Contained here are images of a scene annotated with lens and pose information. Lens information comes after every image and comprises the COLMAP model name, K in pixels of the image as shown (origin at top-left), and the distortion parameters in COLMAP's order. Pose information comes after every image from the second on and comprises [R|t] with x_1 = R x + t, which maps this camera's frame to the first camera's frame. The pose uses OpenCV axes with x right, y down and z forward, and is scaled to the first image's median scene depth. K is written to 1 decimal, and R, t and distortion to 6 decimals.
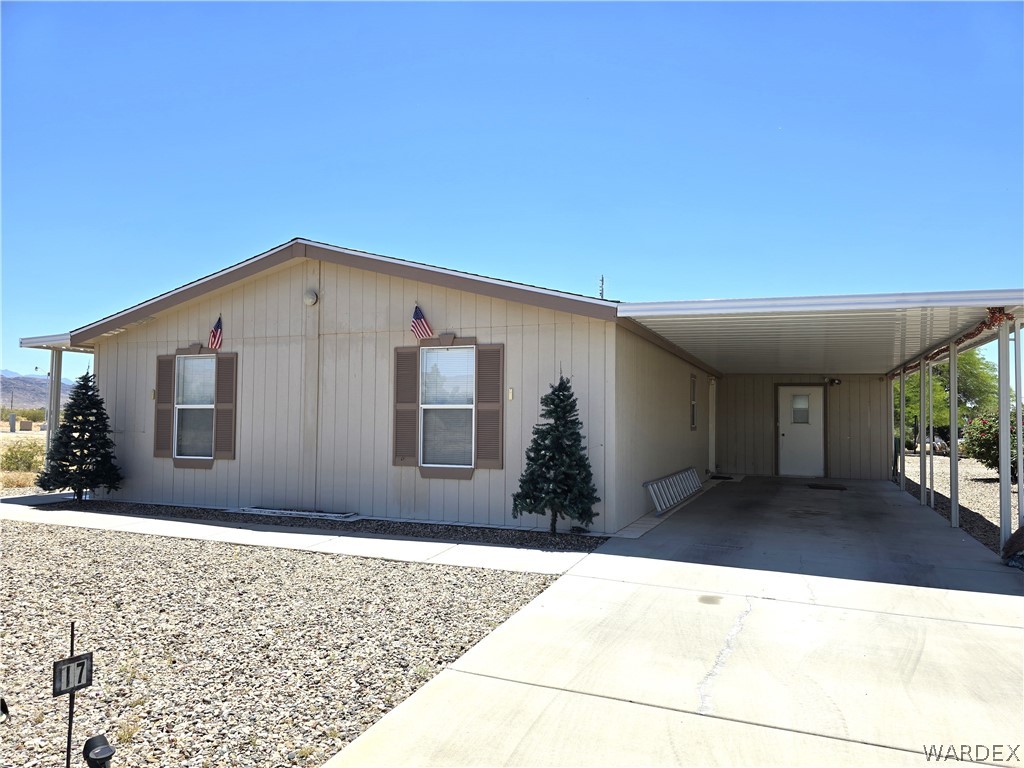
lens RADIAL K [[695.8, 0, 514.6], [0, 695.8, 390.8], [0, 0, 1]] dist [0.045804, -0.040630]
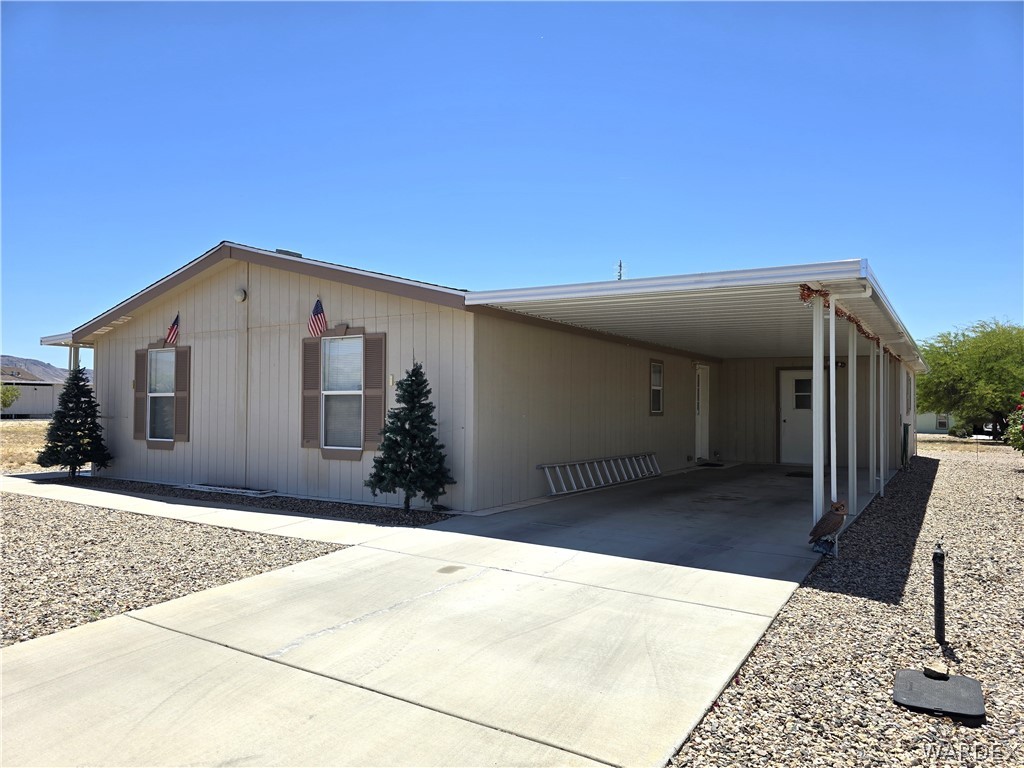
lens RADIAL K [[695.8, 0, 505.0], [0, 695.8, 386.4], [0, 0, 1]] dist [0.045804, -0.040630]
pose [[0.984450, -0.009456, -0.175408, 0.321867], [0.011067, 0.999905, 0.008209, 0.006968], [0.175314, -0.010022, 0.984462, -0.016012]]
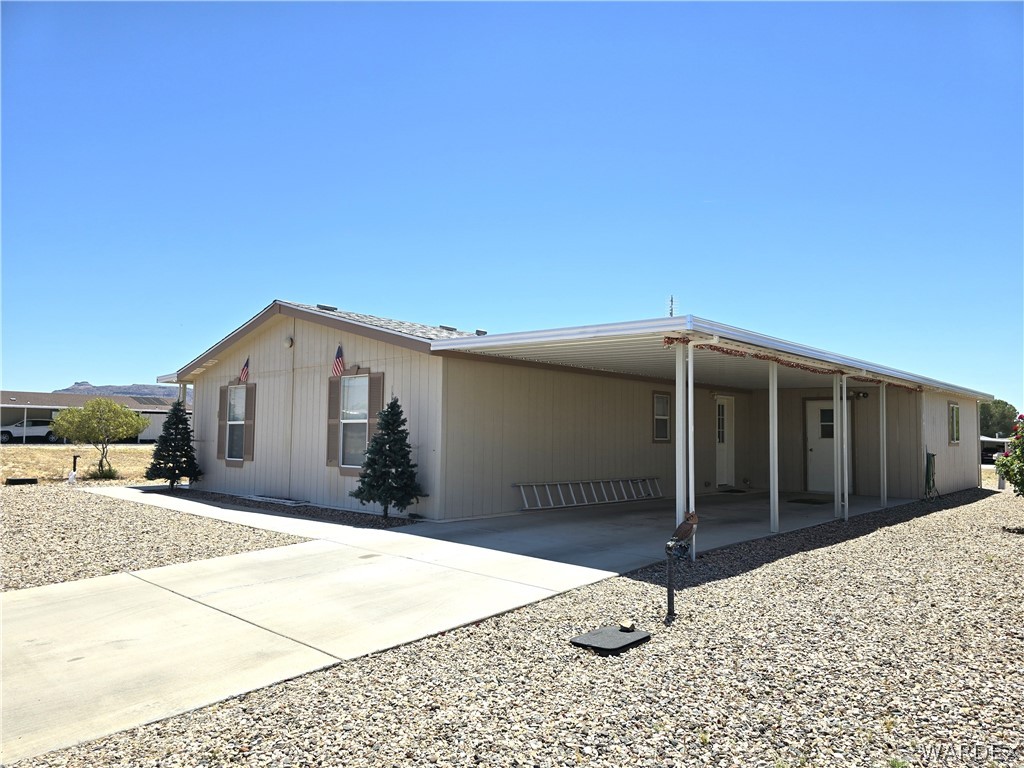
lens RADIAL K [[695.8, 0, 510.2], [0, 695.8, 379.9], [0, 0, 1]] dist [0.045804, -0.040630]
pose [[0.937344, -0.026501, -0.347396, 0.608403], [0.011945, 0.998961, -0.043977, 0.005869], [0.348200, 0.037072, 0.936687, -0.132186]]
